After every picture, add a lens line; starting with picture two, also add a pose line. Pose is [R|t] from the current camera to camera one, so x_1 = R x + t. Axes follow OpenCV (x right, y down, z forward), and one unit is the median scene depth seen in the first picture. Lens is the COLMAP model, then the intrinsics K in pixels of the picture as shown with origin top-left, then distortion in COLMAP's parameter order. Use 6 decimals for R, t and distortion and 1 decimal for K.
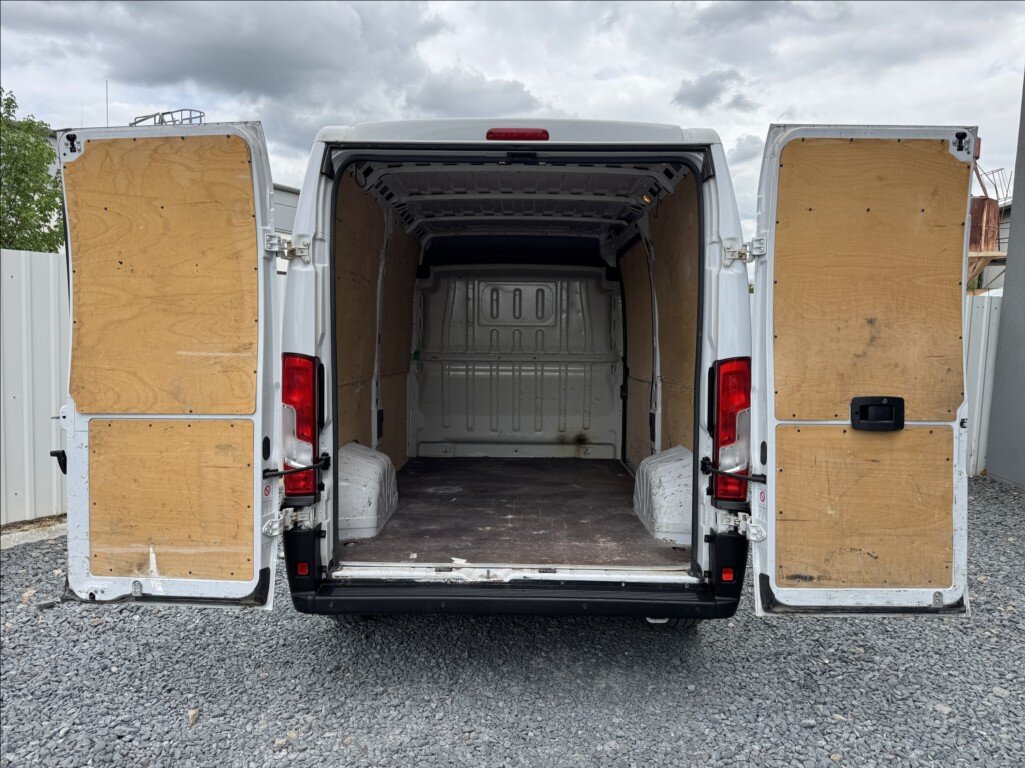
lens RADIAL K [[755.7, 0, 515.5], [0, 755.7, 384.6], [0, 0, 1]] dist [0.010368, -0.008793]
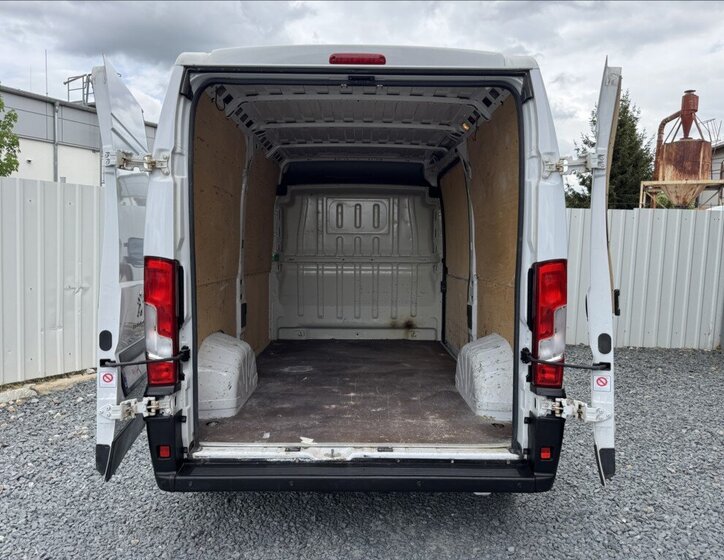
lens RADIAL K [[550.1, 0, 360.2], [0, 550.1, 287.7], [0, 0, 1]] dist [0.006001, -0.008833]
pose [[0.999978, -0.002517, 0.006069, 0.000729], [0.002414, 0.999856, 0.016811, -0.007835], [-0.006110, -0.016796, 0.999840, 0.169194]]
